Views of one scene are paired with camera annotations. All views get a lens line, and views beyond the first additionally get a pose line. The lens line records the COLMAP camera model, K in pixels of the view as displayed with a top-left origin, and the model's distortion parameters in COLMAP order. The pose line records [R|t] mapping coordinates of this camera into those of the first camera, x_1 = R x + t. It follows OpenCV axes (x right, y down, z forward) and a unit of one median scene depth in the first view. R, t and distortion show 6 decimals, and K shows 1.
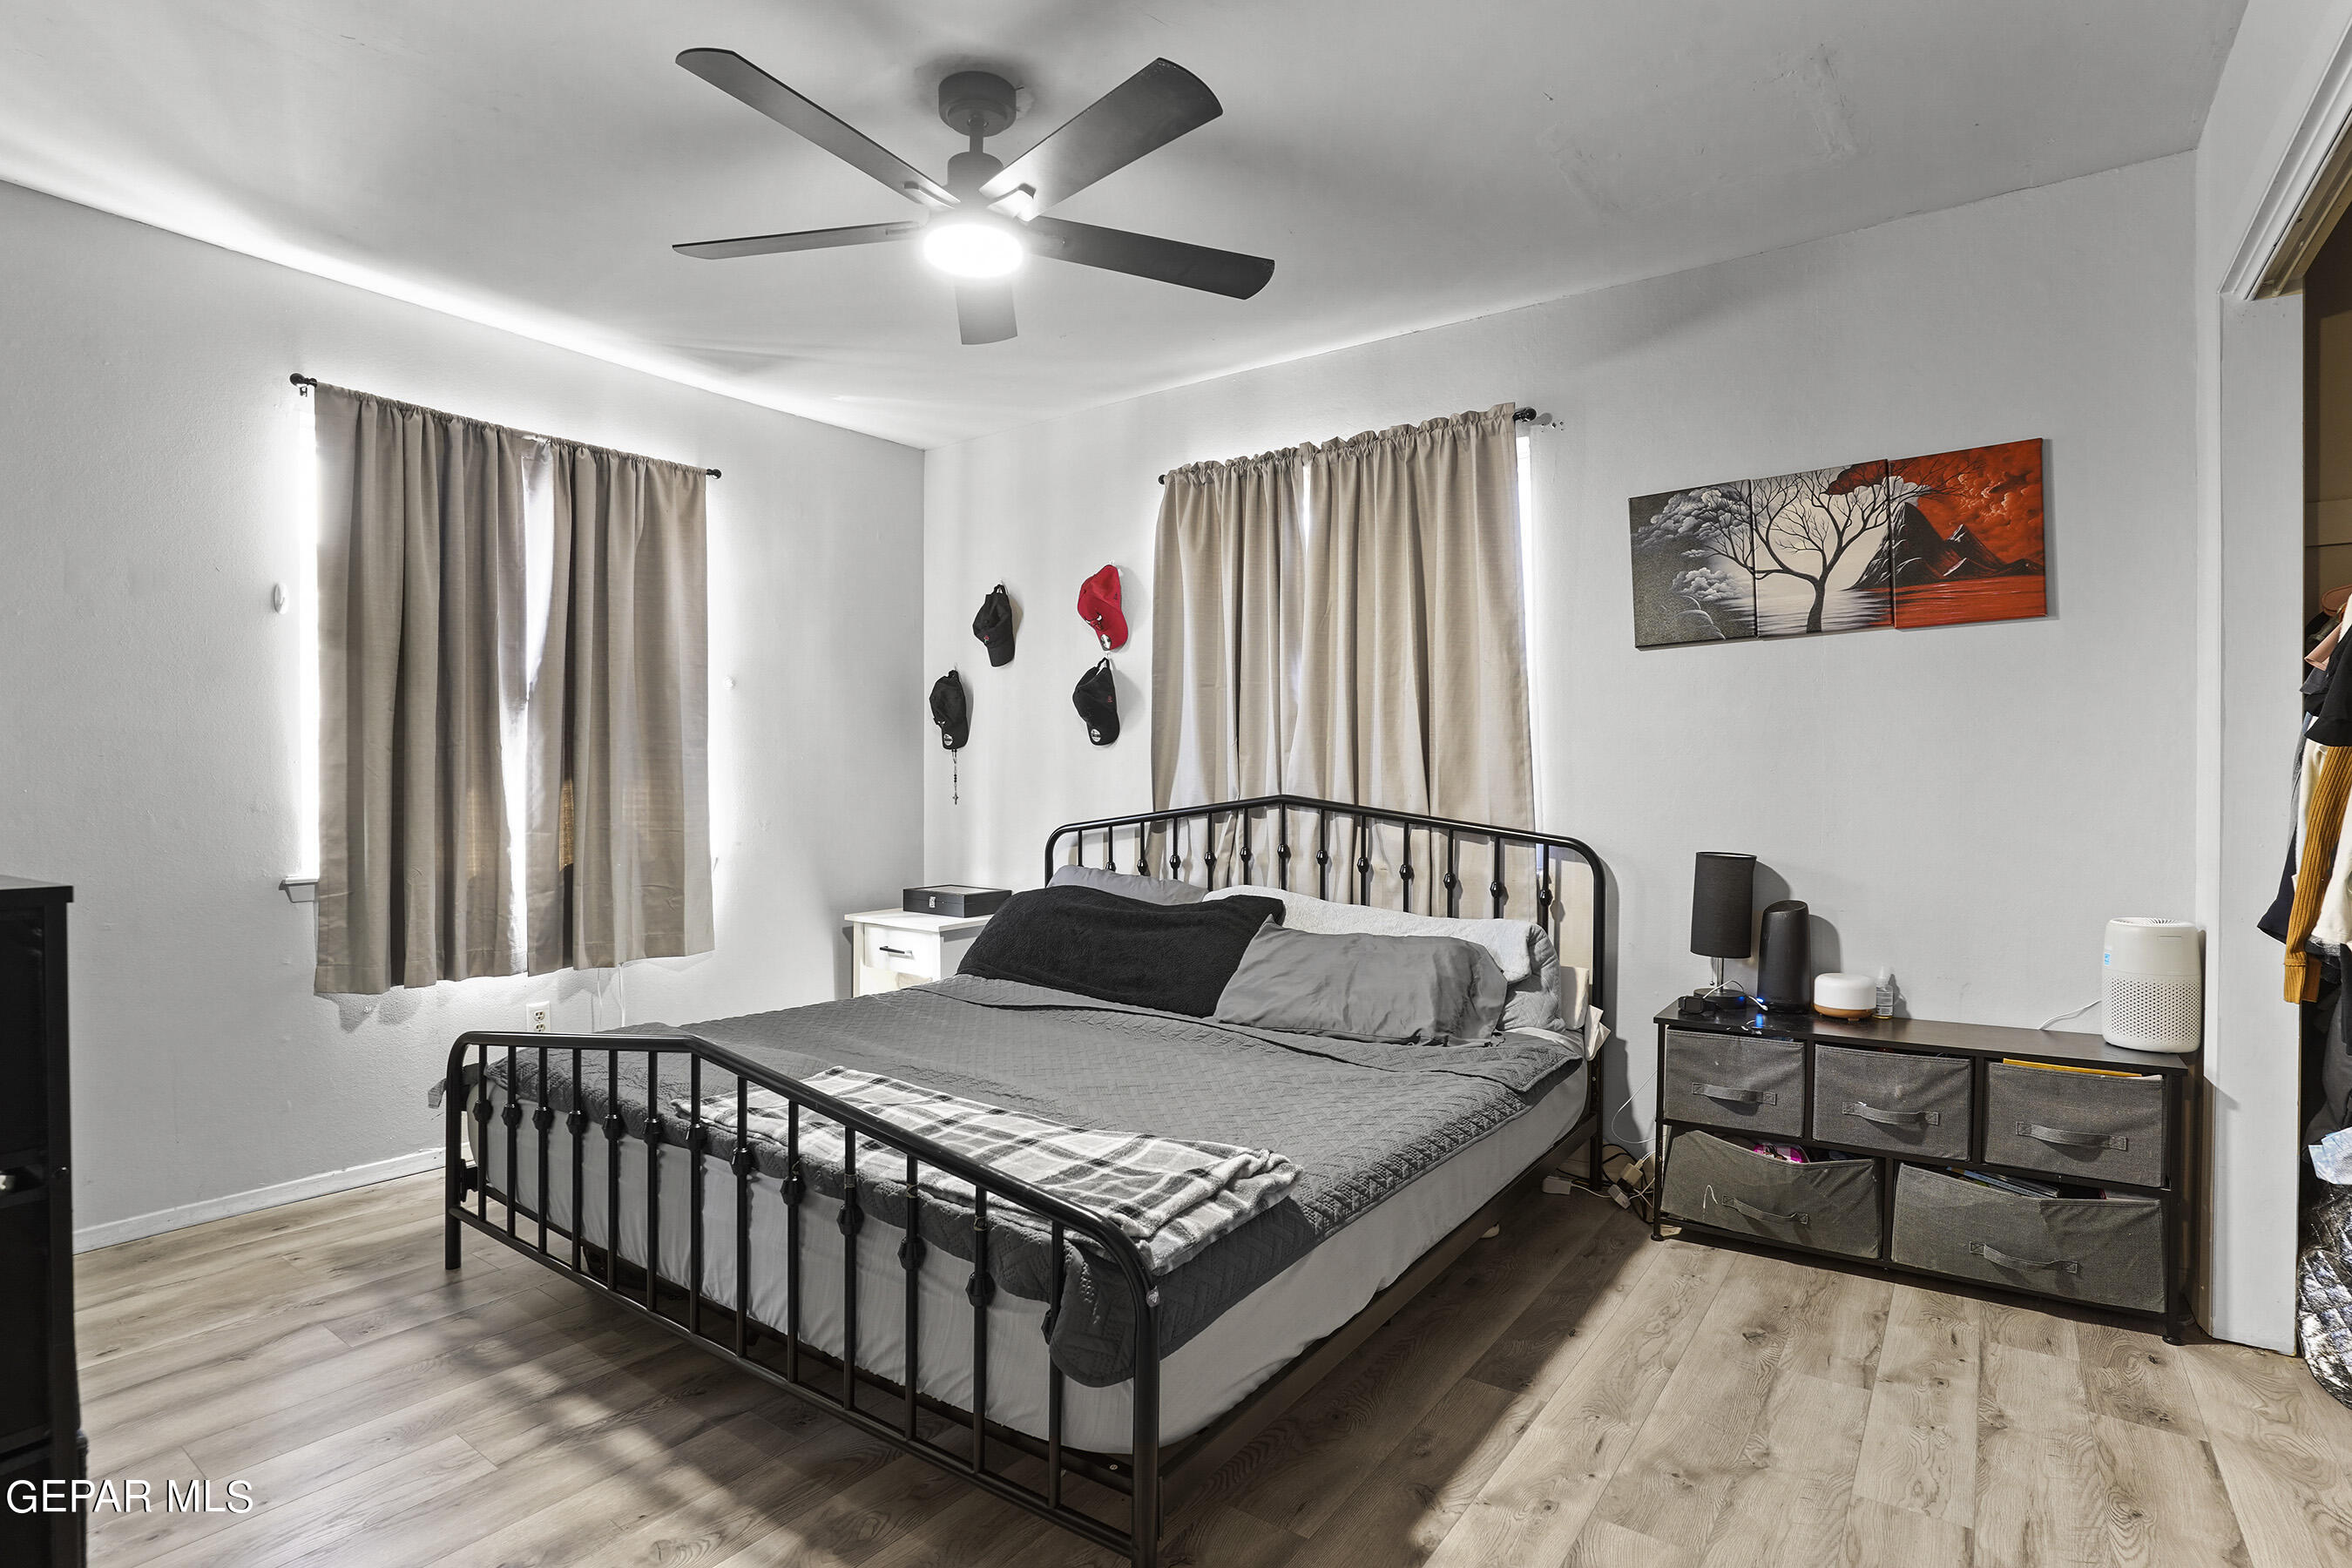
lens RADIAL K [[1147.5, 0, 1175.6], [0, 1147.5, 789.9], [0, 0, 1]] dist [-0.007690, 0.001504]
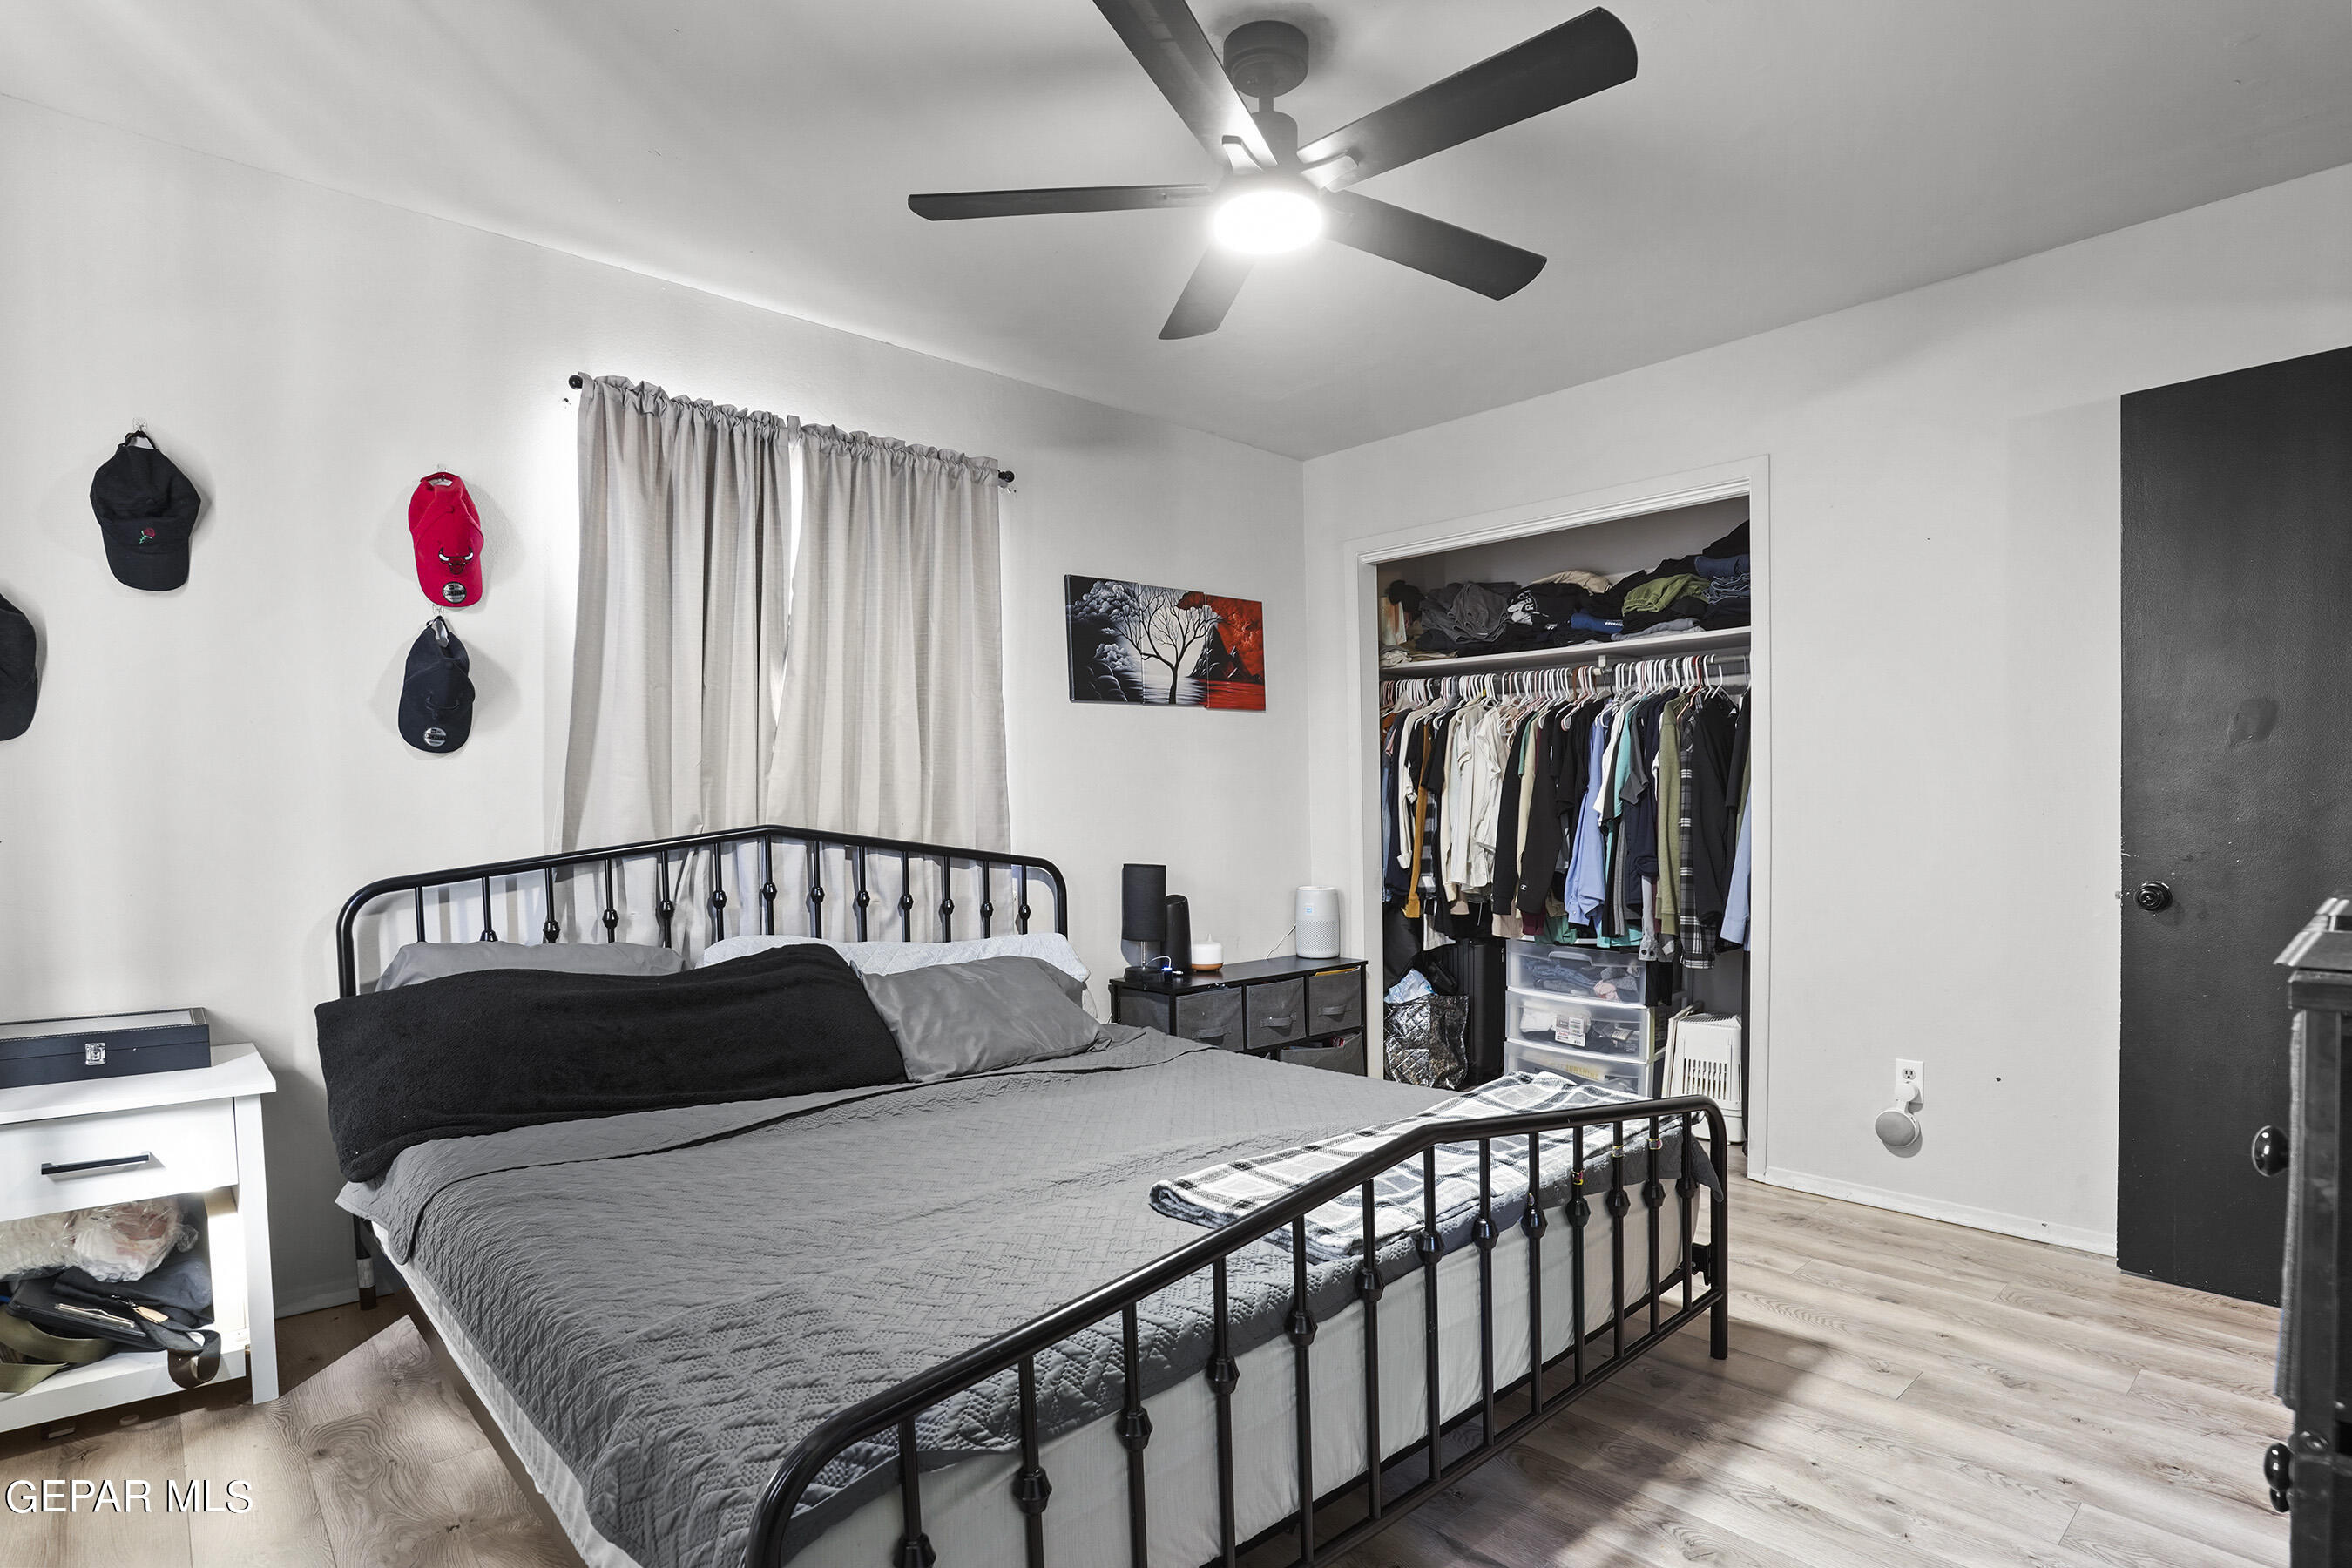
lens RADIAL K [[1147.5, 0, 1187.5], [0, 1147.5, 840.3], [0, 0, 1]] dist [-0.007690, 0.001504]
pose [[0.273408, -0.031937, 0.961368, -0.715573], [-0.002633, 0.999420, 0.033950, -0.015832], [-0.961895, -0.011813, 0.273165, 0.528985]]
